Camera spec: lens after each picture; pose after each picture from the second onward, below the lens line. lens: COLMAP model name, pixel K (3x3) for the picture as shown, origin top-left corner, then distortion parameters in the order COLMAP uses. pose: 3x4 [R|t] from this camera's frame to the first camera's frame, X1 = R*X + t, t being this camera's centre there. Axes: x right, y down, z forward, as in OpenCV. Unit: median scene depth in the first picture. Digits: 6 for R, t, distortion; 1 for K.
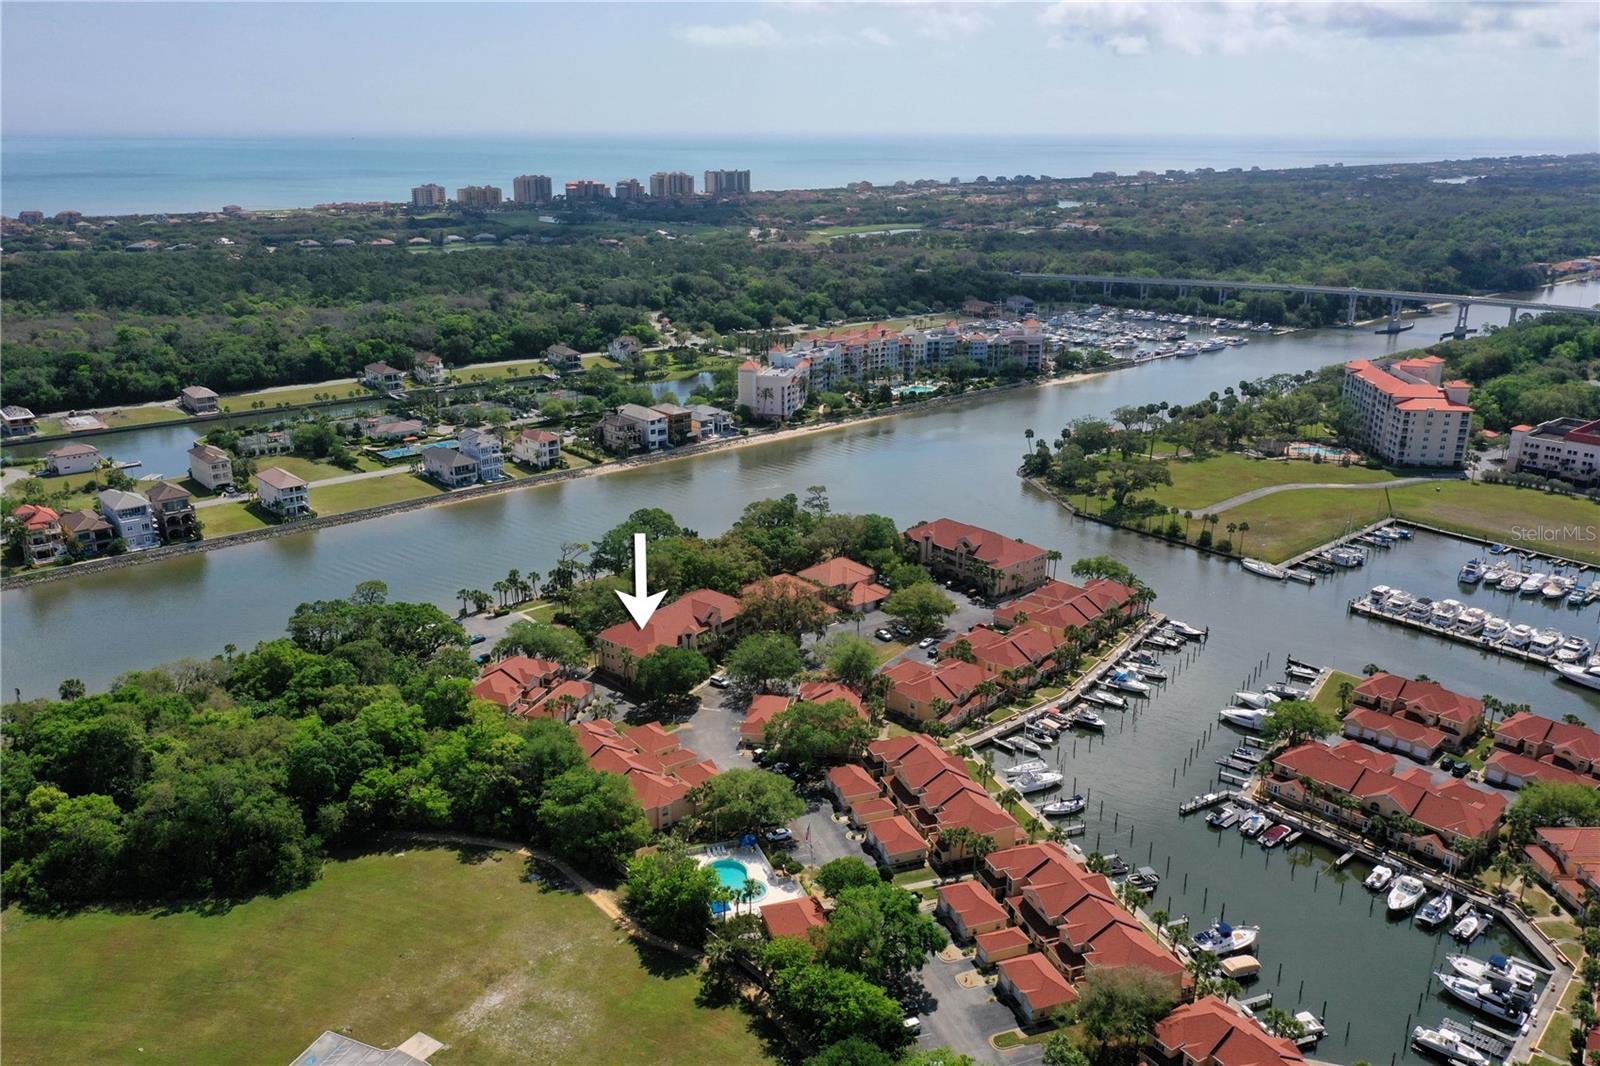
lens RADIAL K [[1244.2, 0, 800.0], [0, 1244.2, 533.0], [0, 0, 1]] dist [-0.000183, 0.001559]
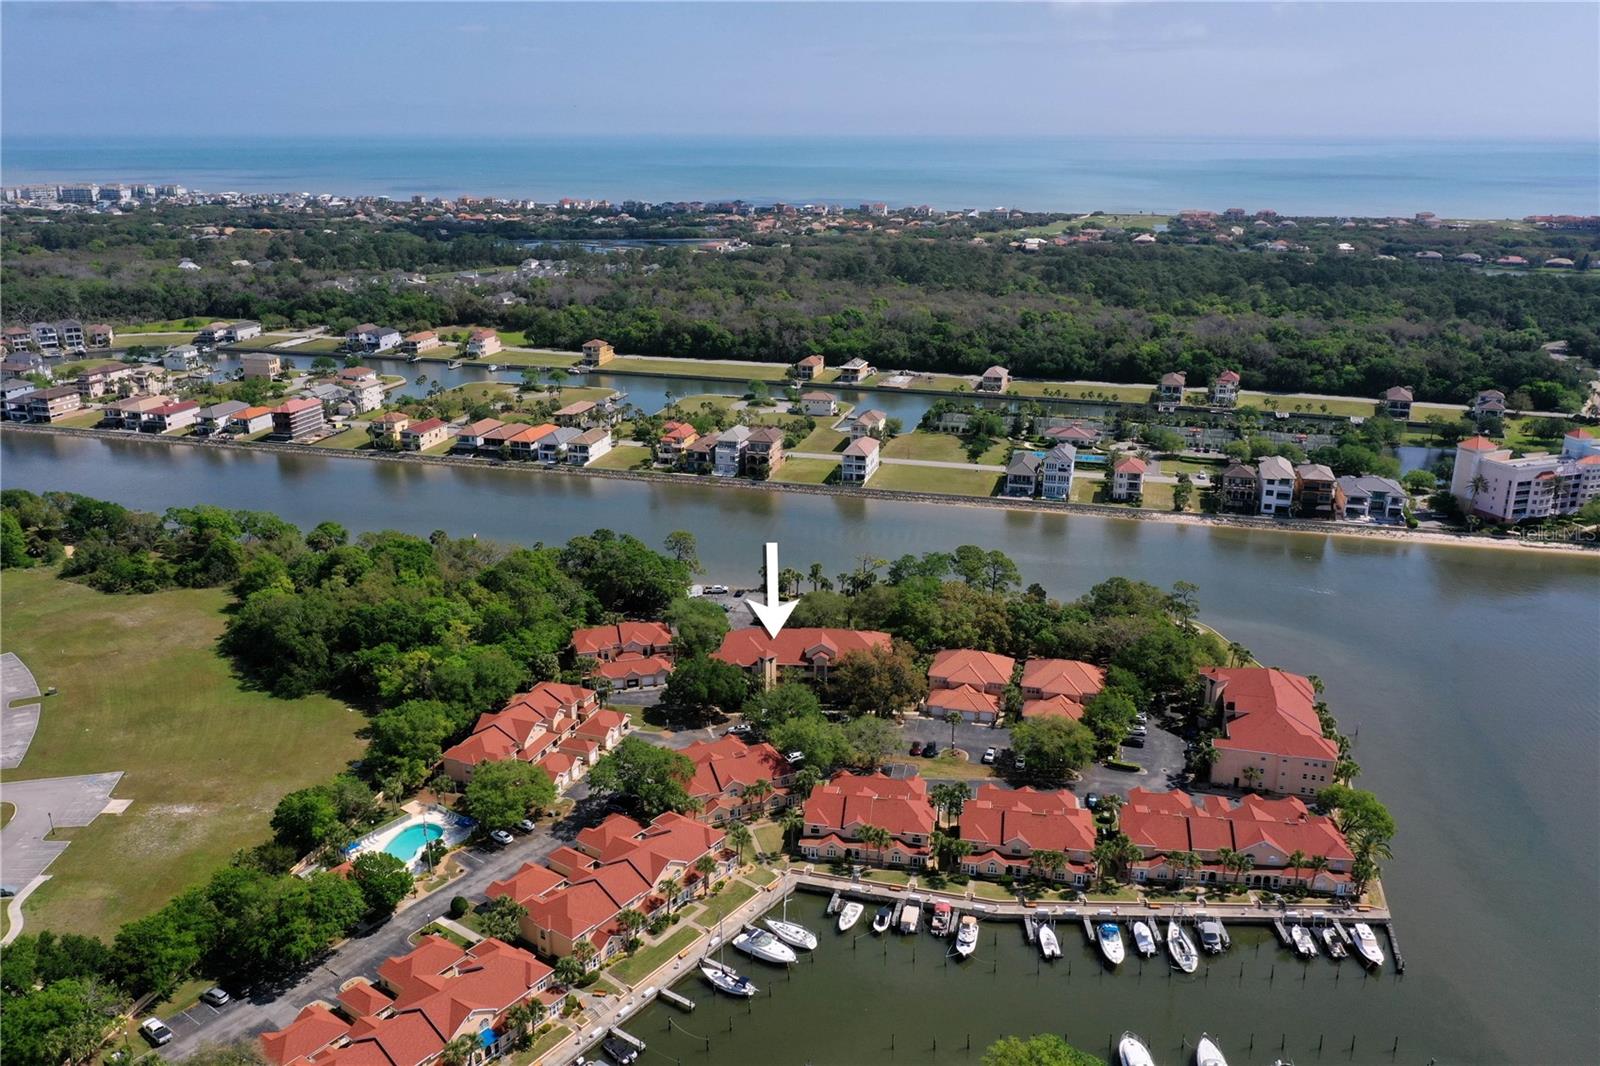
lens RADIAL K [[1244.2, 0, 800.0], [0, 1244.2, 533.0], [0, 0, 1]] dist [-0.000183, 0.001559]
pose [[0.559838, 0.251354, -0.789559, 0.440178], [-0.254110, 0.959046, 0.125133, -0.092993], [0.788676, 0.130581, 0.600782, 0.285708]]
